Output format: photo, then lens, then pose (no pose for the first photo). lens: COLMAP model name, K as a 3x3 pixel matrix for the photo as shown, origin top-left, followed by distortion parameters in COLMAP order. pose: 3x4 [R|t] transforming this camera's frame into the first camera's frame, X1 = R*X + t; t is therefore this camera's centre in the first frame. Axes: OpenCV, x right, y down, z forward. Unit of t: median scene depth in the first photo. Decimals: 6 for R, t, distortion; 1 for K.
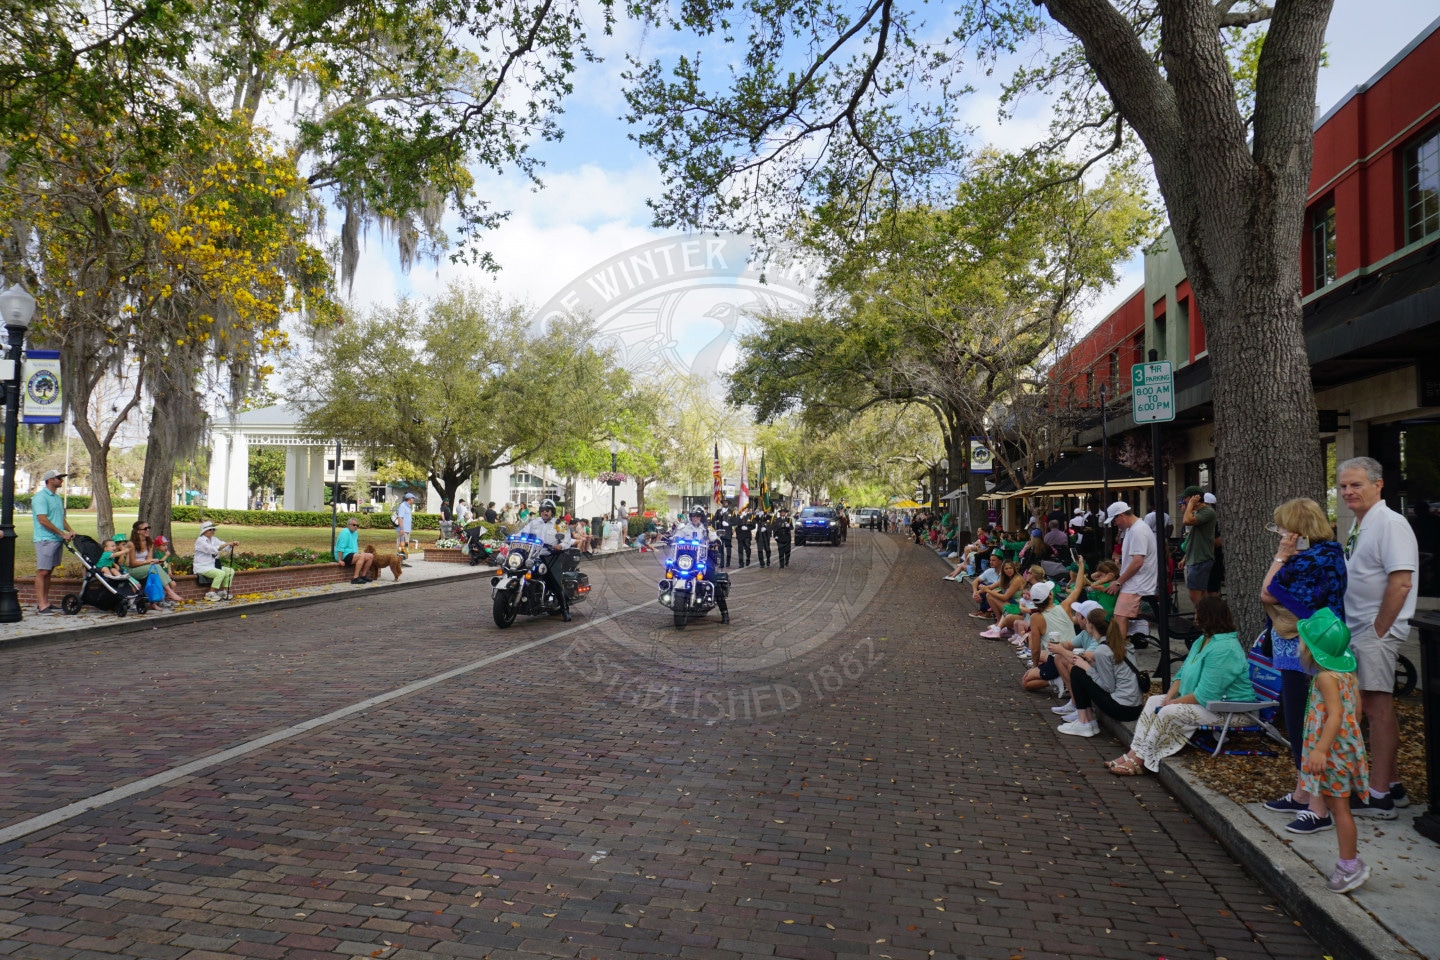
lens RADIAL K [[968.7, 0, 715.6], [0, 968.7, 473.5], [0, 0, 1]] dist [-0.043297, 0.028907]
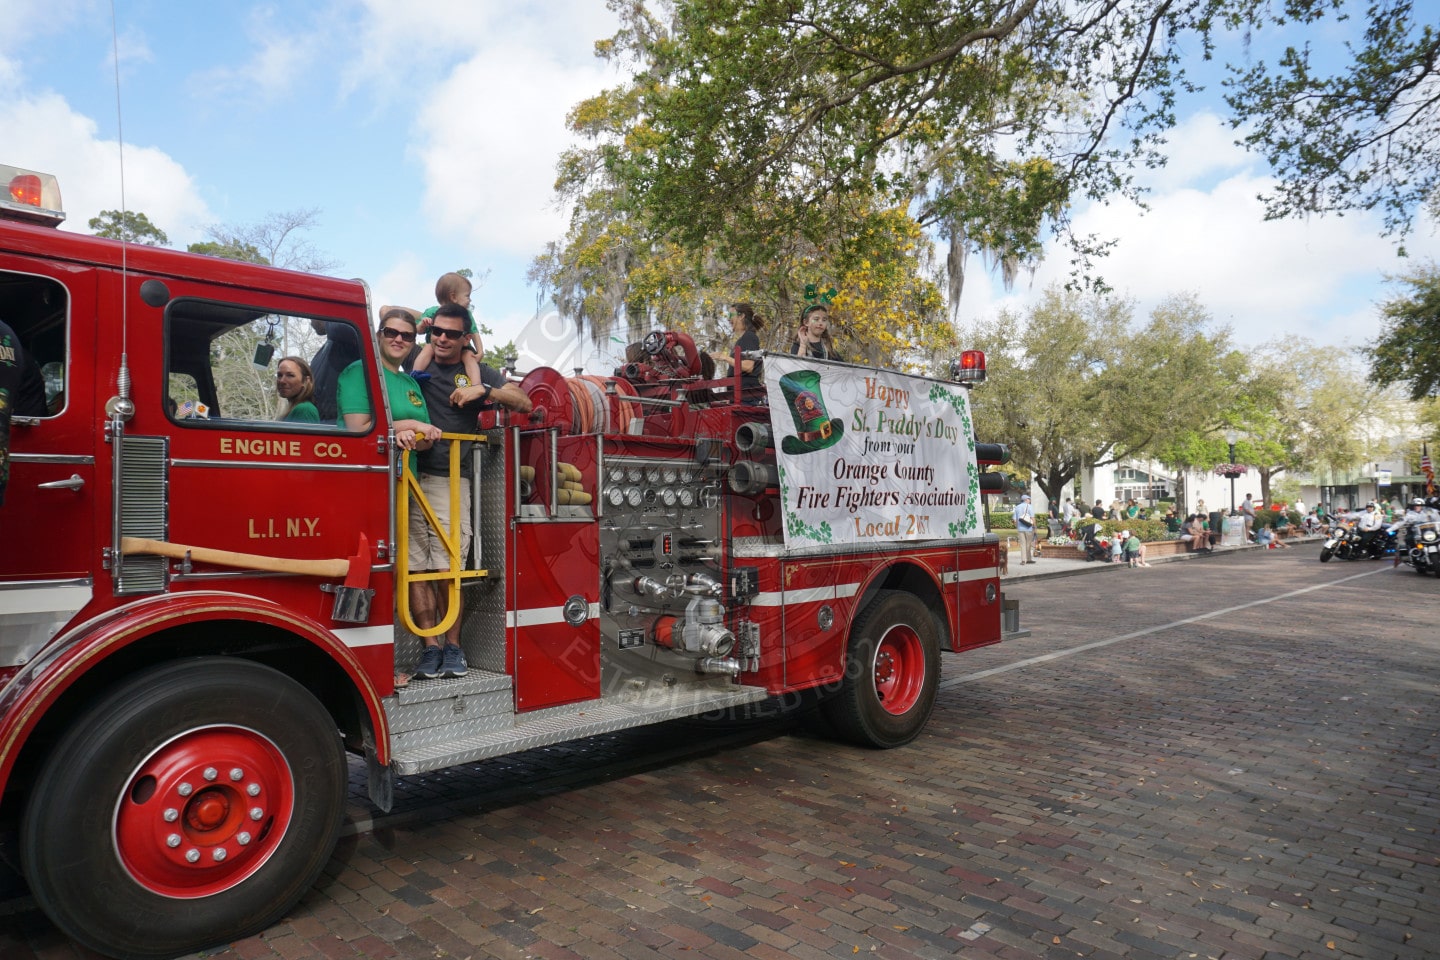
lens RADIAL K [[968.7, 0, 712.7], [0, 968.7, 486.7], [0, 0, 1]] dist [-0.043297, 0.028907]
pose [[0.823926, -0.038124, -0.565414, 0.013014], [0.045803, 0.998950, -0.000611, -0.004818], [0.564844, -0.025394, 0.824807, -0.144934]]
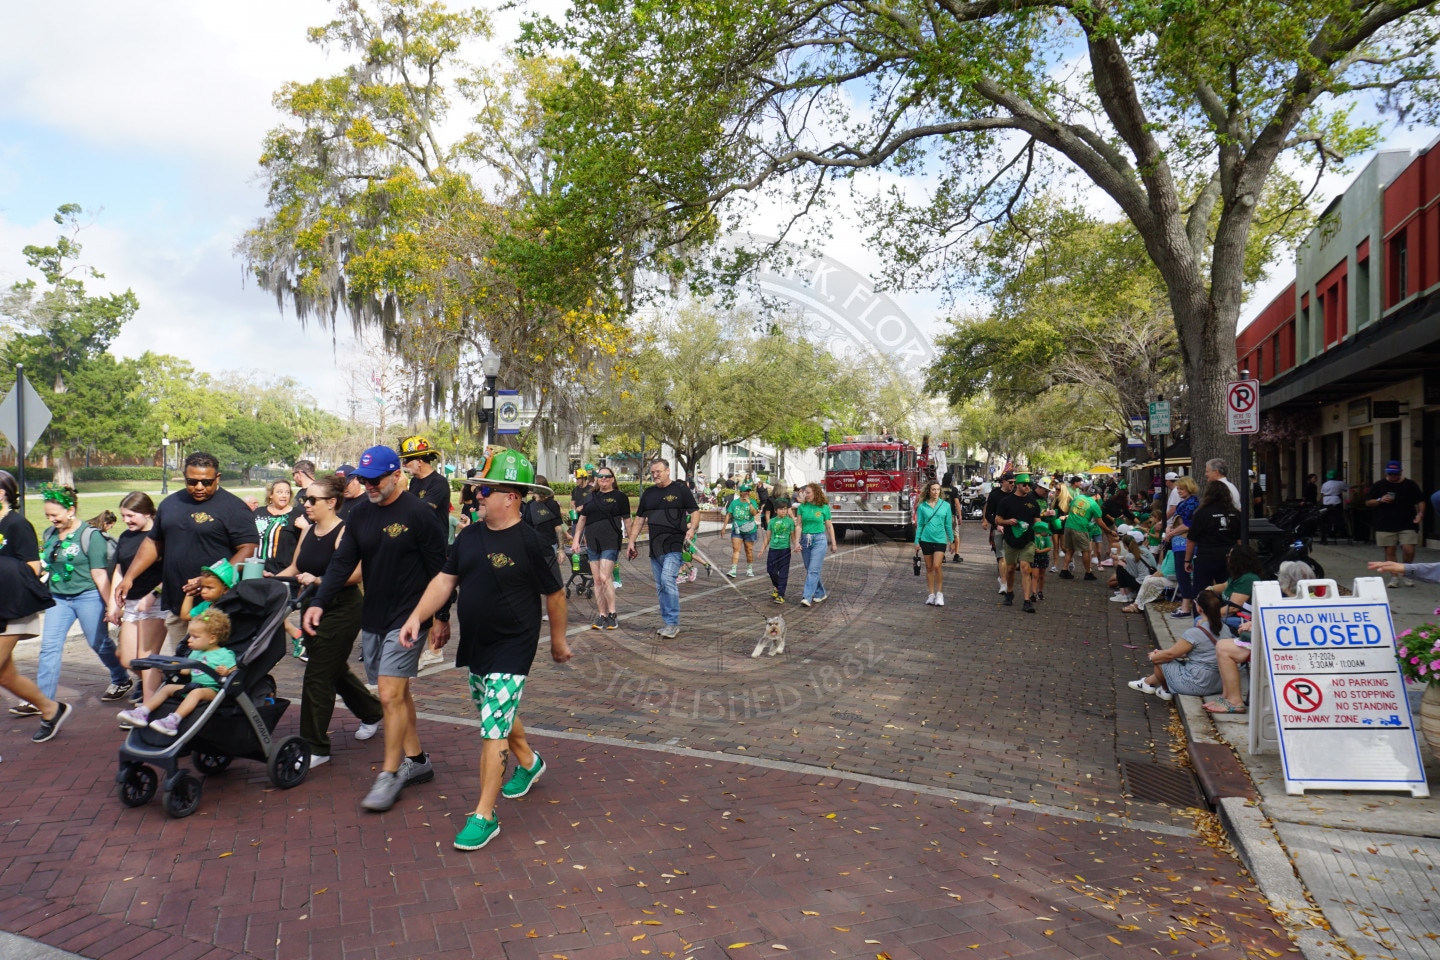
lens RADIAL K [[968.7, 0, 719.0], [0, 968.7, 483.4], [0, 0, 1]] dist [-0.043297, 0.028907]
pose [[0.980622, -0.008287, -0.195734, -0.009305], [0.016983, 0.998940, 0.042791, -0.026636], [0.195172, -0.045286, 0.979723, -0.502591]]
